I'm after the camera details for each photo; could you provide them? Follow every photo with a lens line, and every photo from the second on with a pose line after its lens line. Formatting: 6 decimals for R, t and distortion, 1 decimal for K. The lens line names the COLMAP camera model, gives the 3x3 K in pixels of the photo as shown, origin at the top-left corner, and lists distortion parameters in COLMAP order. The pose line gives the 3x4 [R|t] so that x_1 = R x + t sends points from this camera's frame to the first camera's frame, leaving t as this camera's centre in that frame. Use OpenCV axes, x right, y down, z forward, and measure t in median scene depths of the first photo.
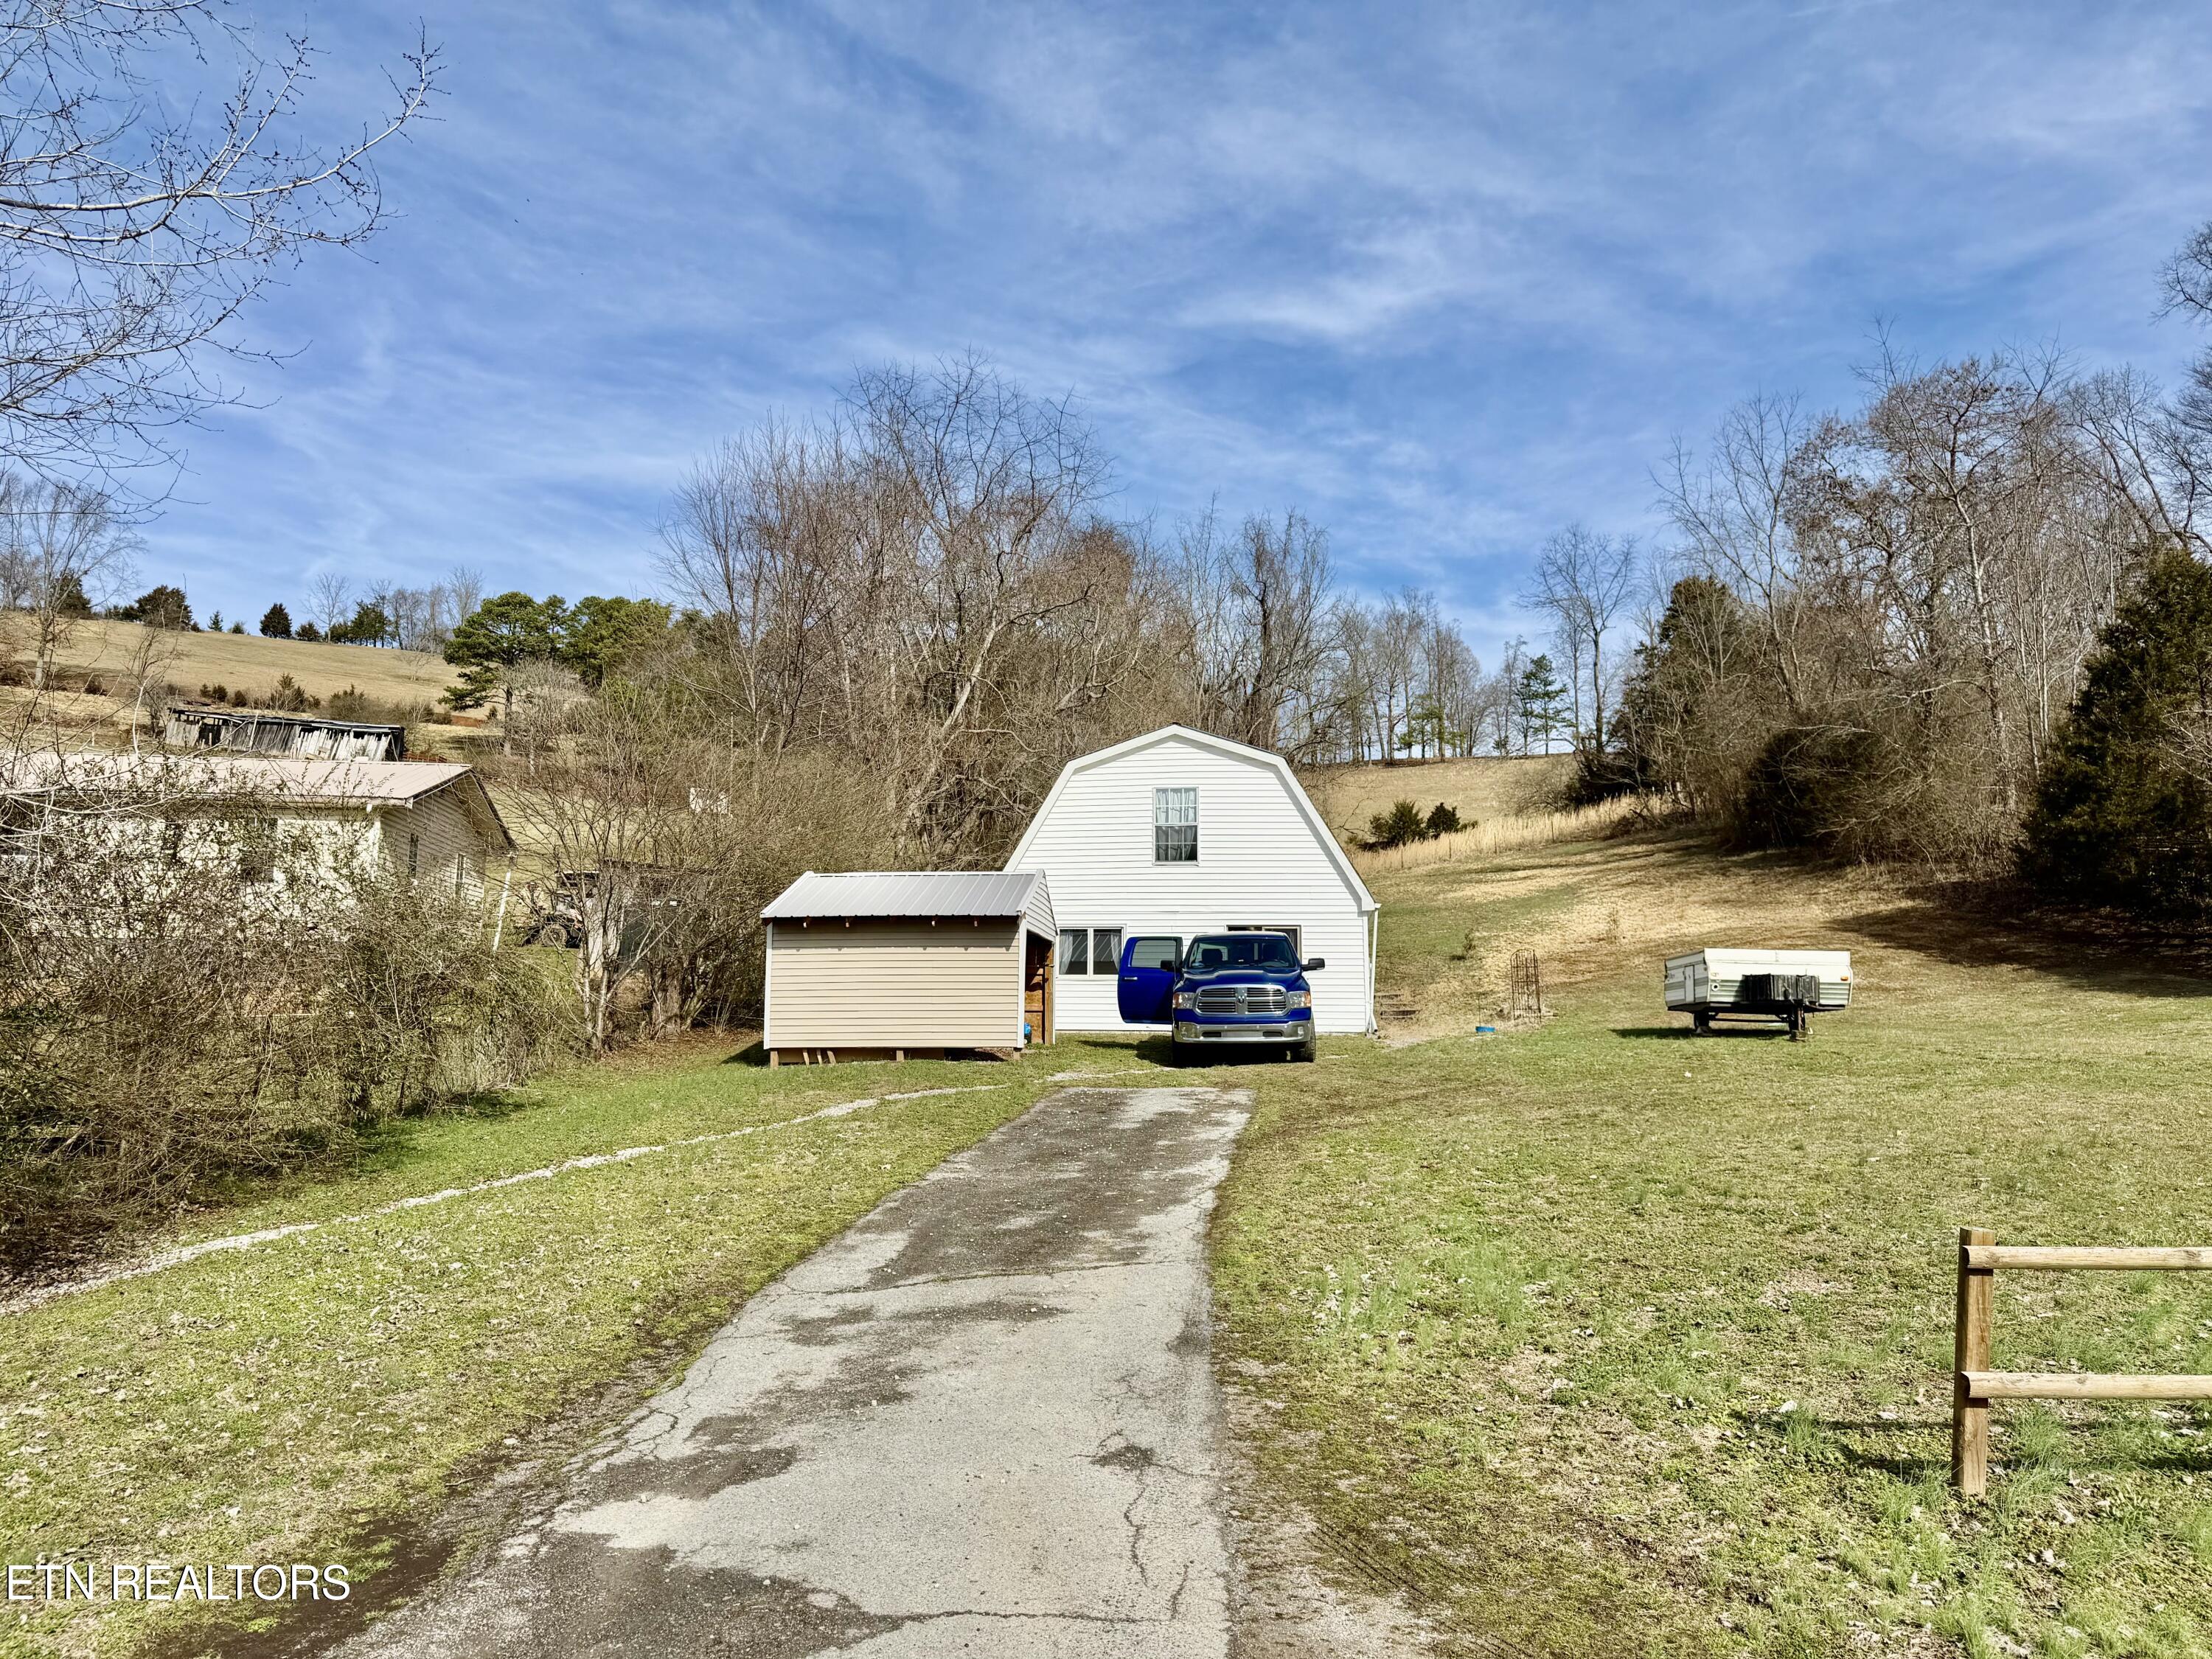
lens RADIAL K [[1570.2, 0, 1070.8], [0, 1570.2, 841.6], [0, 0, 1]] dist [0.040986, -0.041178]
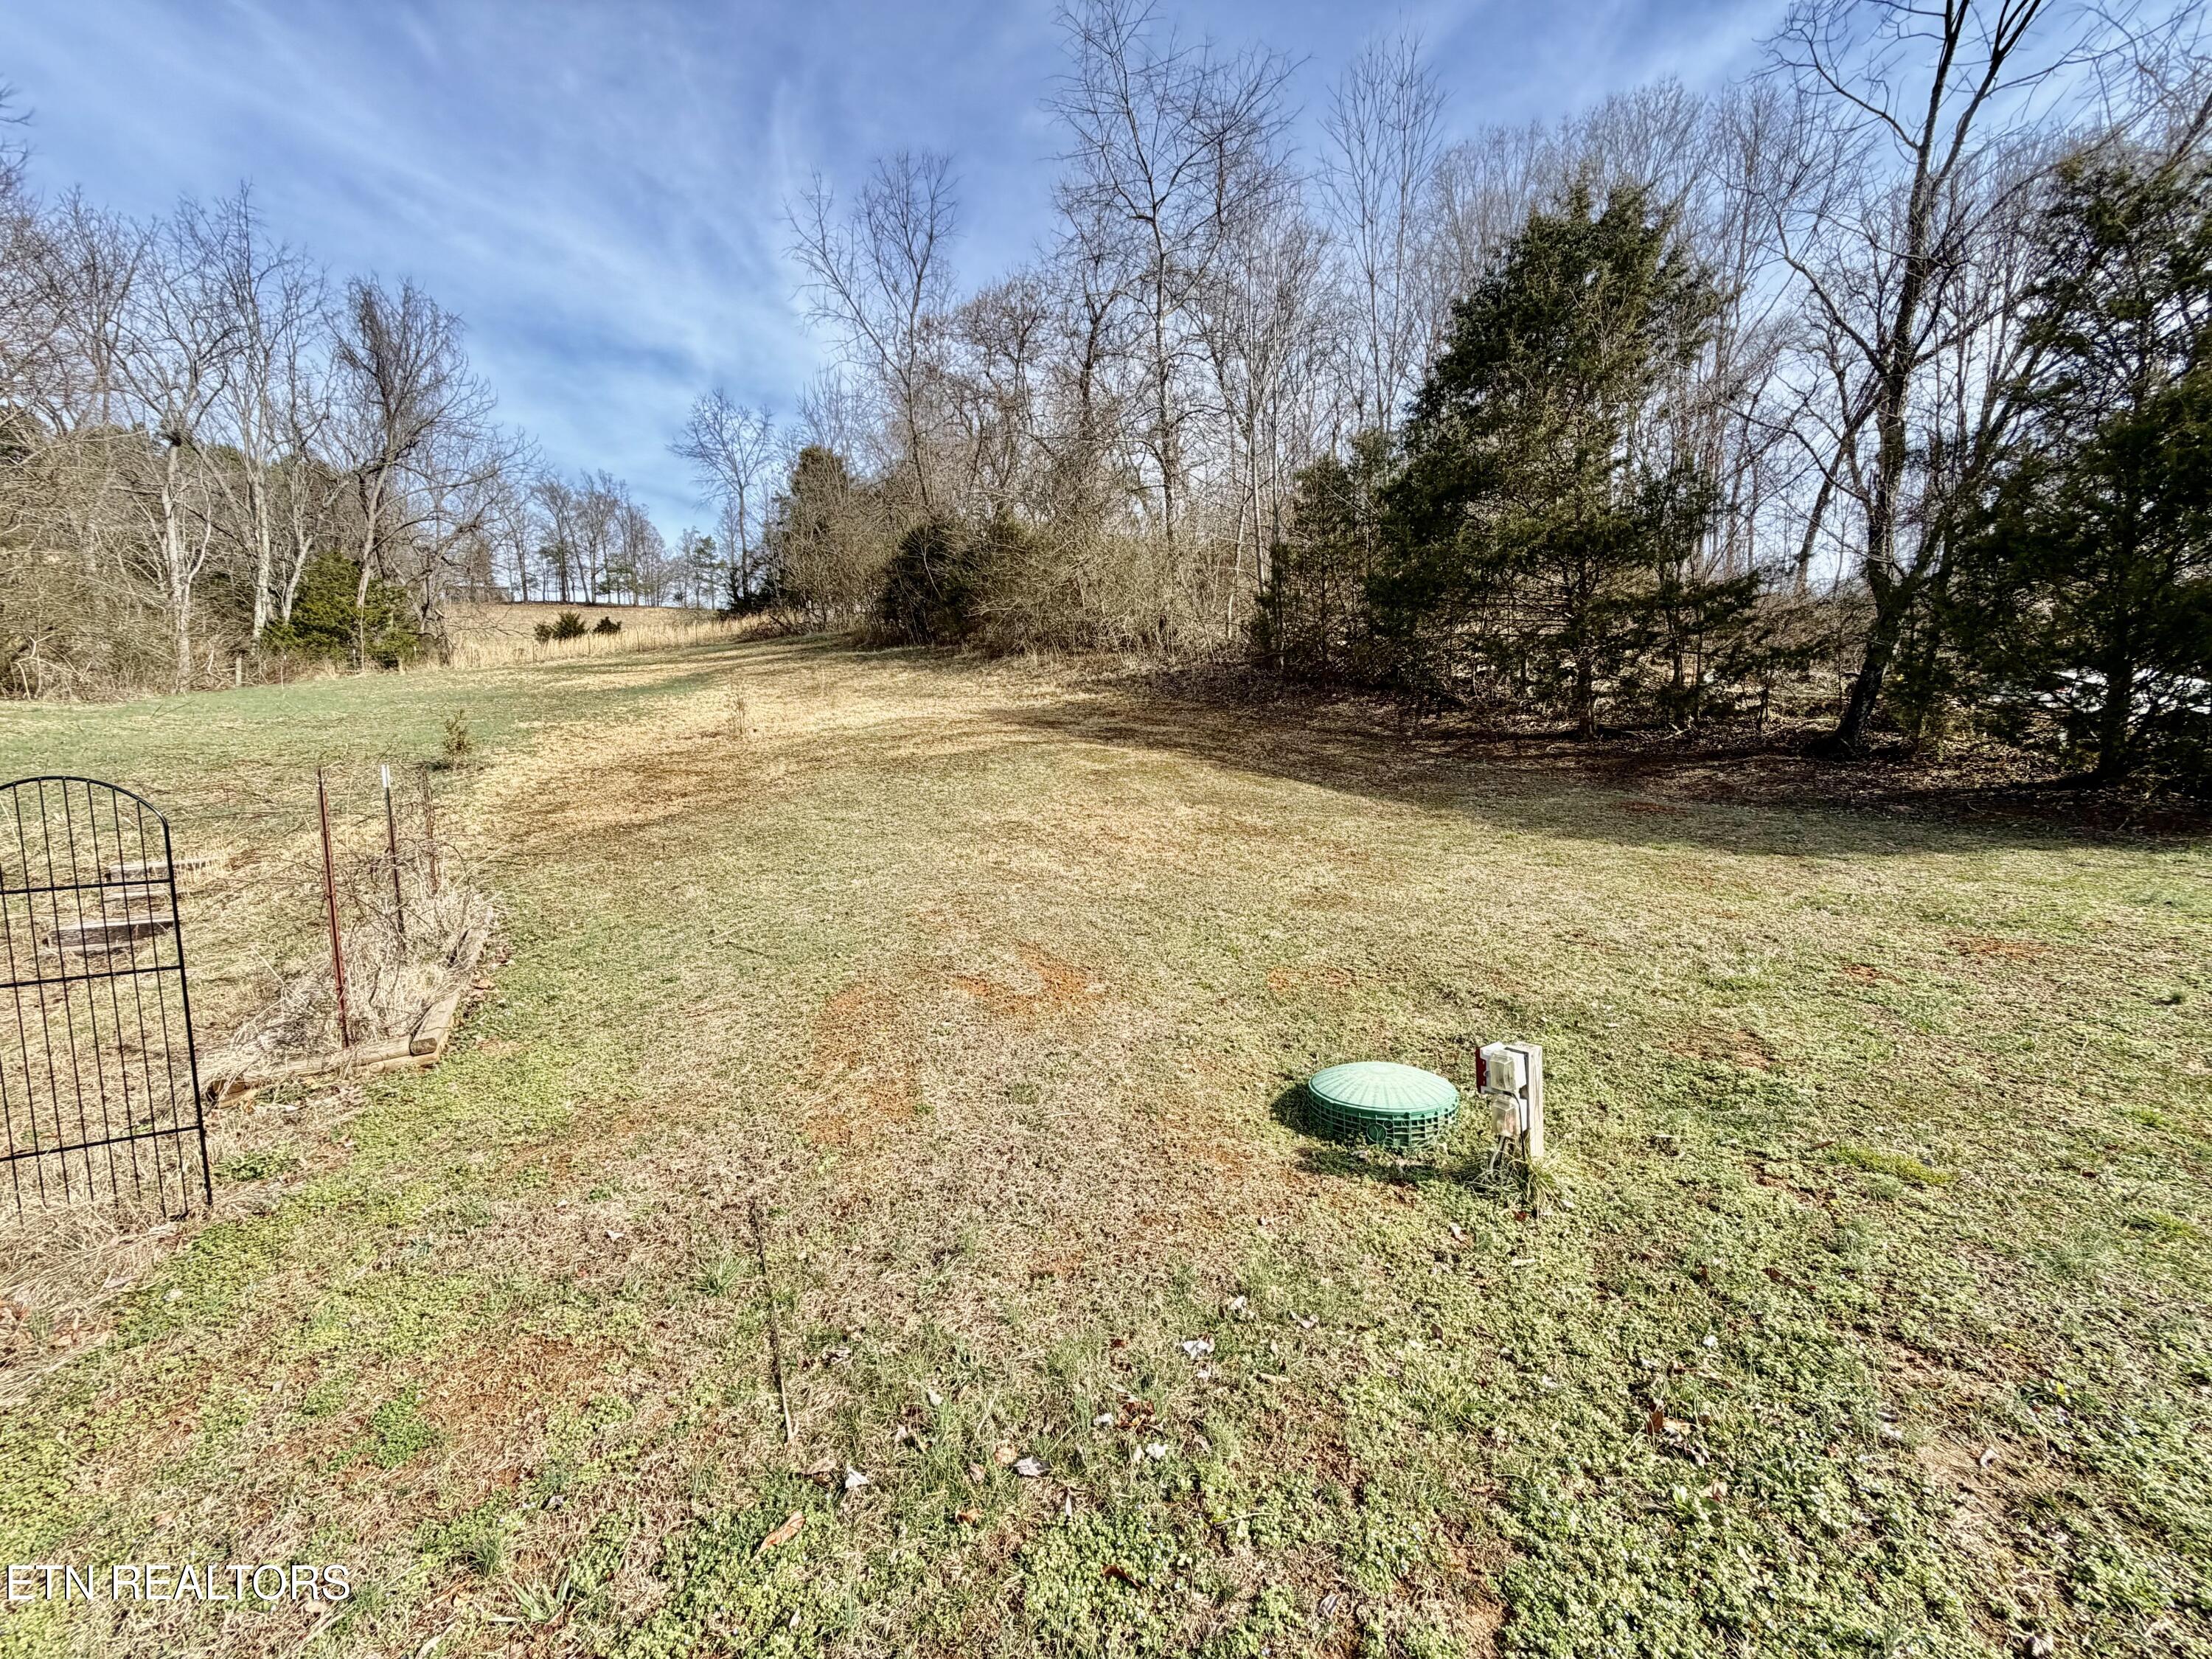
lens RADIAL K [[781.9, 0, 1090.1], [0, 781.9, 824.1], [0, 0, 1]] dist [-0.019375, -0.000082]
pose [[0.749222, -0.064639, 0.659157, 0.251462], [-0.049576, 0.986961, 0.153135, 0.044851], [-0.660460, -0.147410, 0.736249, 0.699024]]
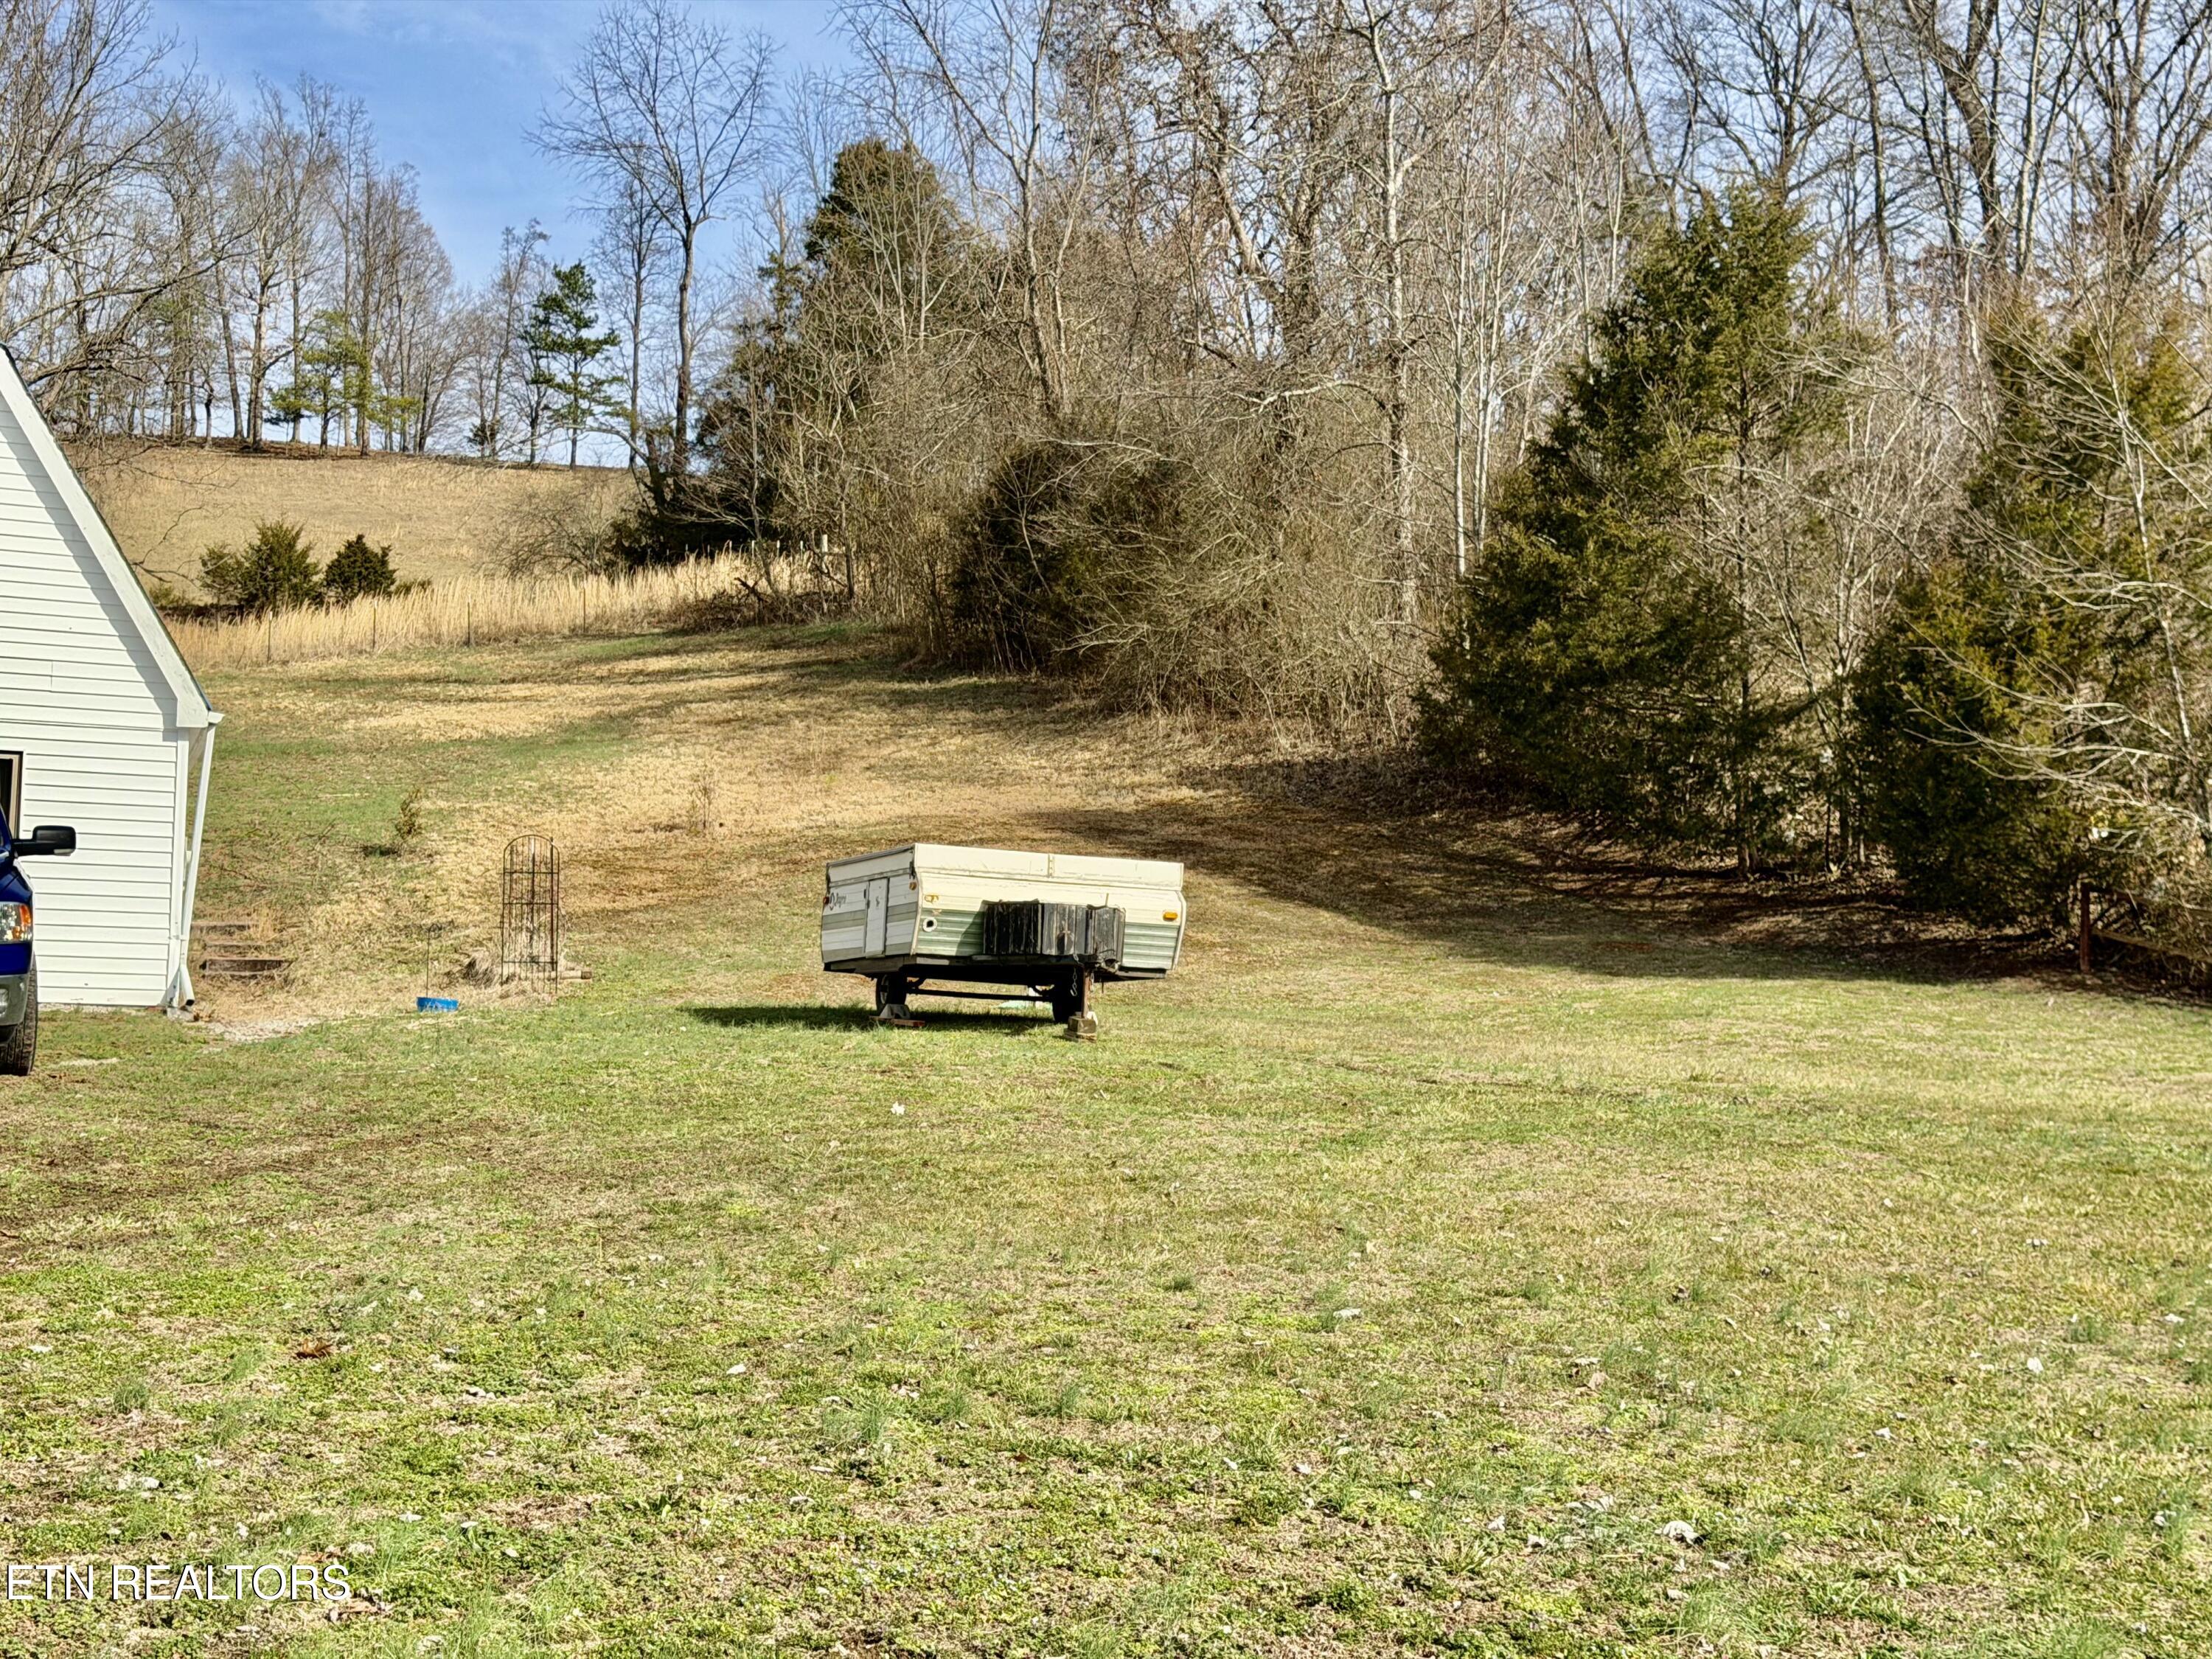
lens RADIAL K [[3134.7, 0, 1069.6], [0, 3134.7, 794.5], [0, 0, 1]] dist [0.173376, 0.000000]
pose [[0.894592, 0.055889, 0.443375, 0.013797], [-0.078779, 0.996334, 0.033361, 0.010669], [-0.439885, -0.064773, 0.895715, 0.080142]]
